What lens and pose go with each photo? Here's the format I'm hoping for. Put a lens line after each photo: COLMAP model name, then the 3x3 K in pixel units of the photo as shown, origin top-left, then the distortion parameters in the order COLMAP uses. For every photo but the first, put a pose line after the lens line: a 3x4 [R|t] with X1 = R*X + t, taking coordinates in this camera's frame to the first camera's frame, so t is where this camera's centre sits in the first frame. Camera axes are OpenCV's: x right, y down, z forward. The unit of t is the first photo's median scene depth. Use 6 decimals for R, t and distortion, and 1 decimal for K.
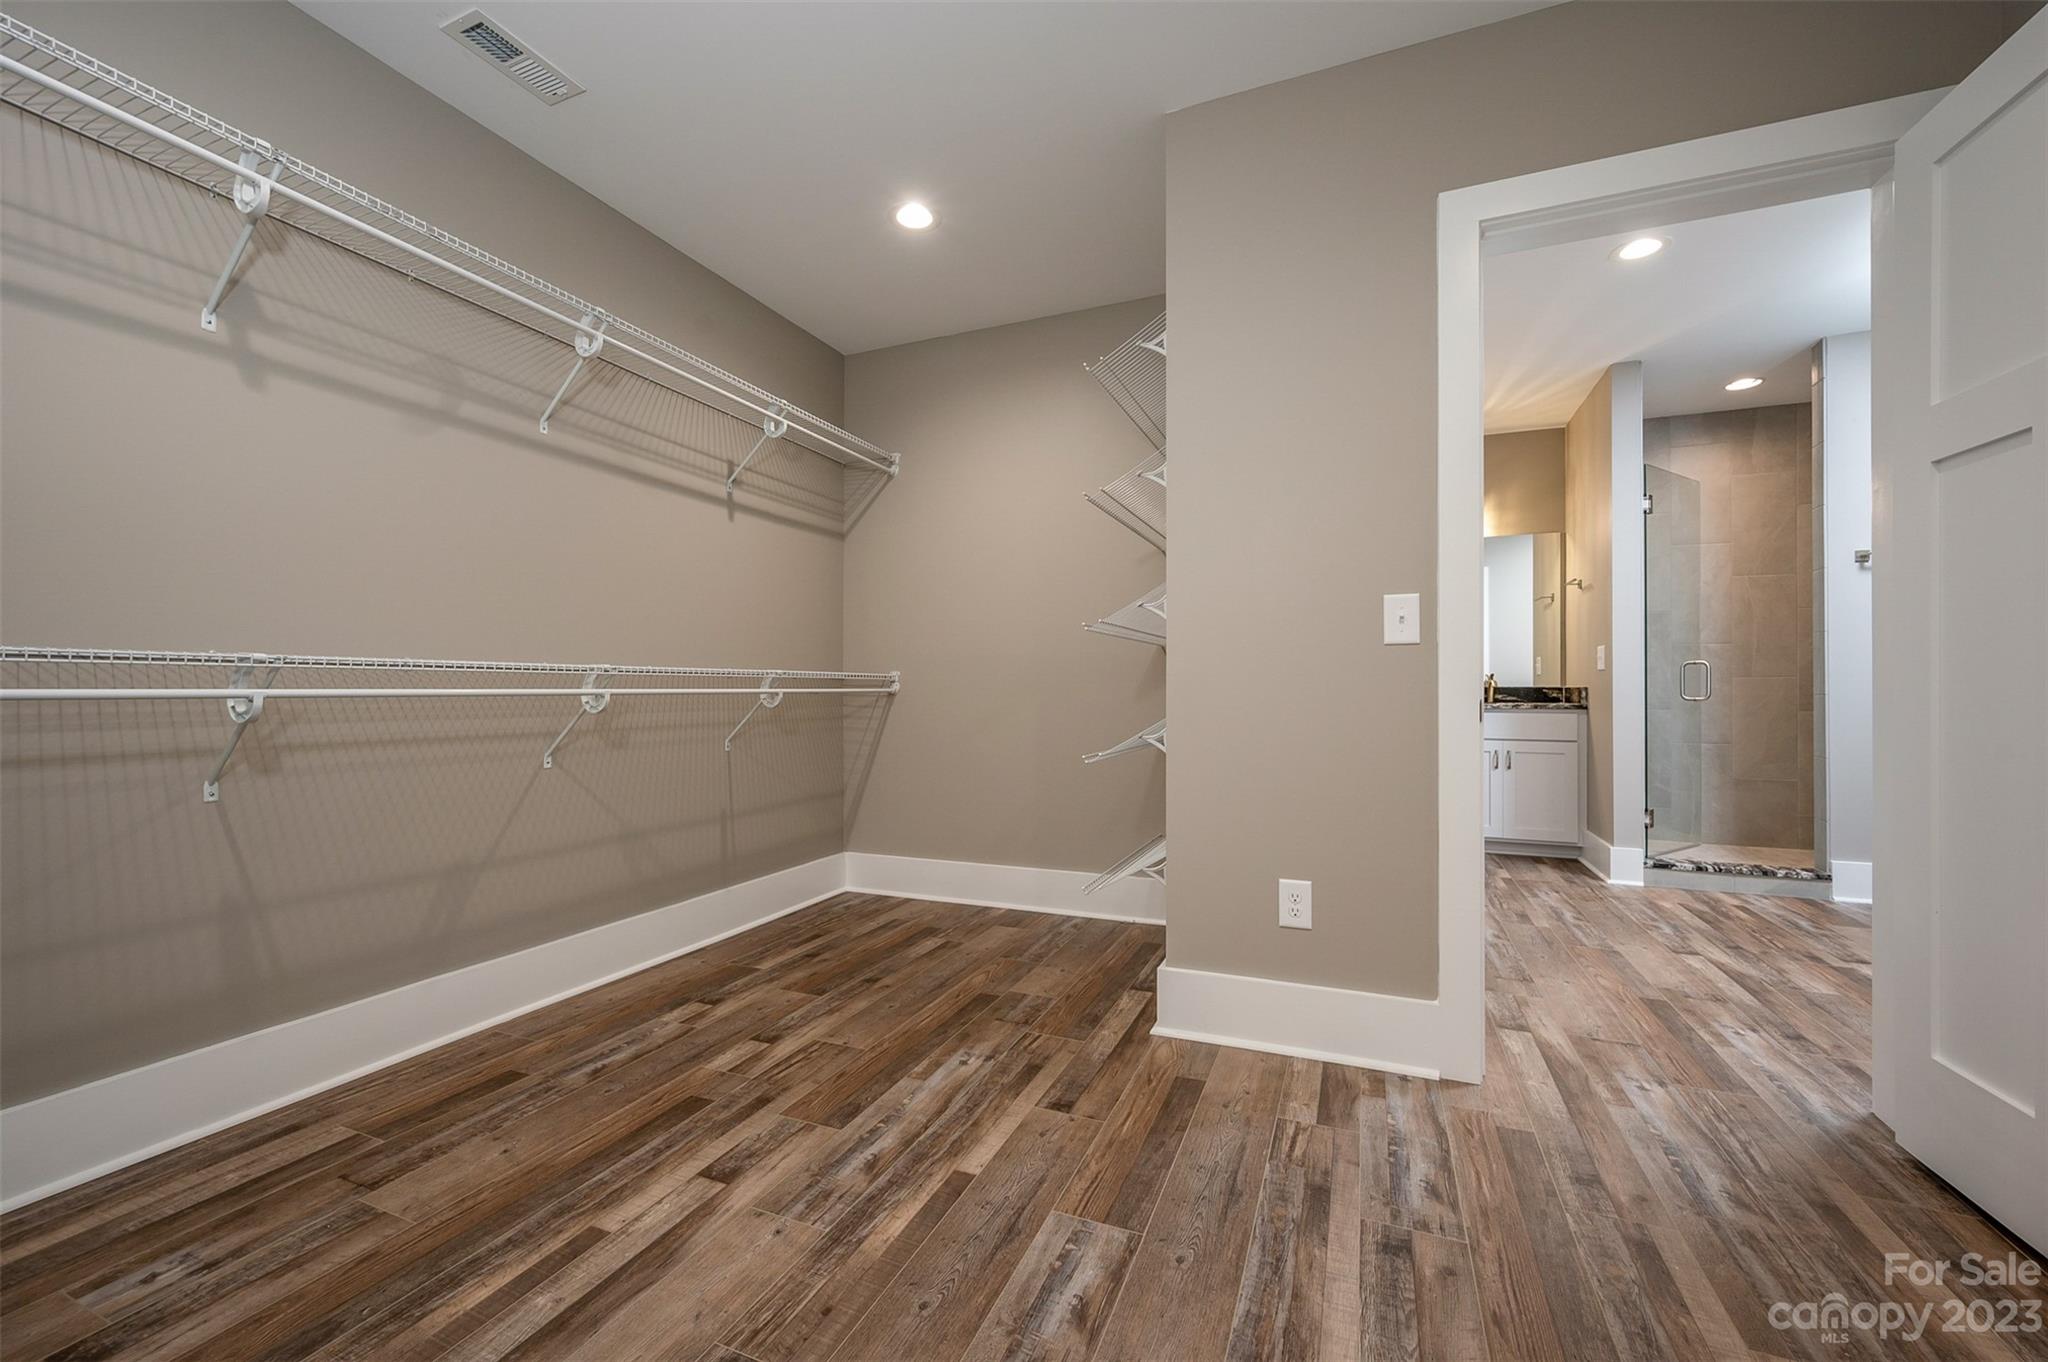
lens RADIAL K [[818.0, 0, 1018.9], [0, 818.0, 691.7], [0, 0, 1]] dist [-0.000908, -0.000242]
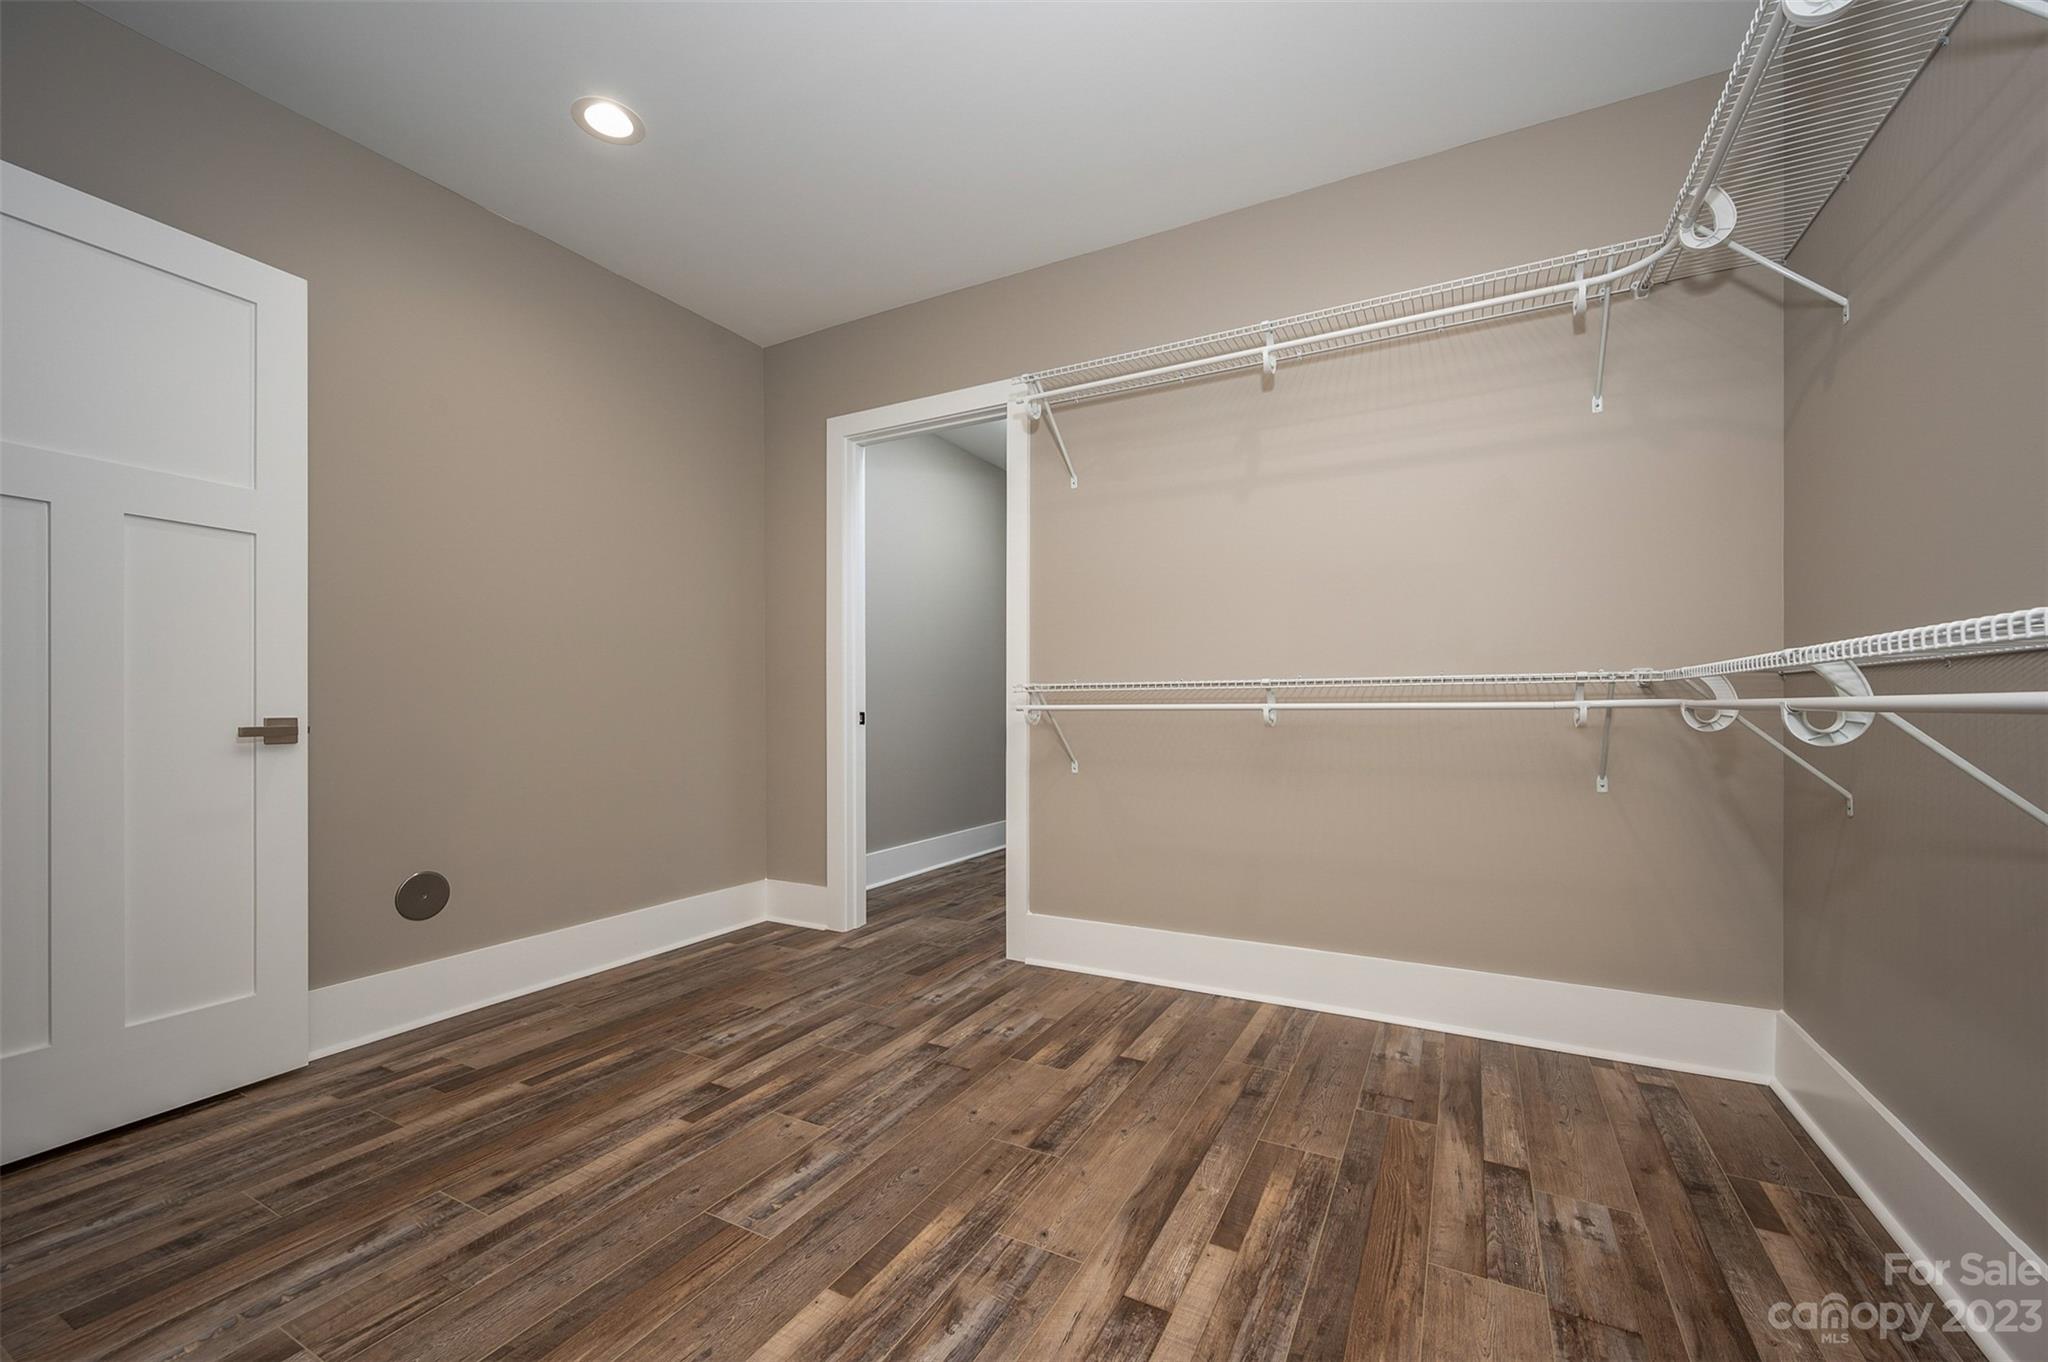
lens RADIAL K [[818.0, 0, 1018.9], [0, 818.0, 691.7], [0, 0, 1]] dist [-0.000908, -0.000242]
pose [[-0.994533, 0.007777, 0.104134, -0.341017], [0.005626, 0.999765, -0.020936, 0.004587], [-0.104273, -0.020236, -0.994343, 1.848295]]
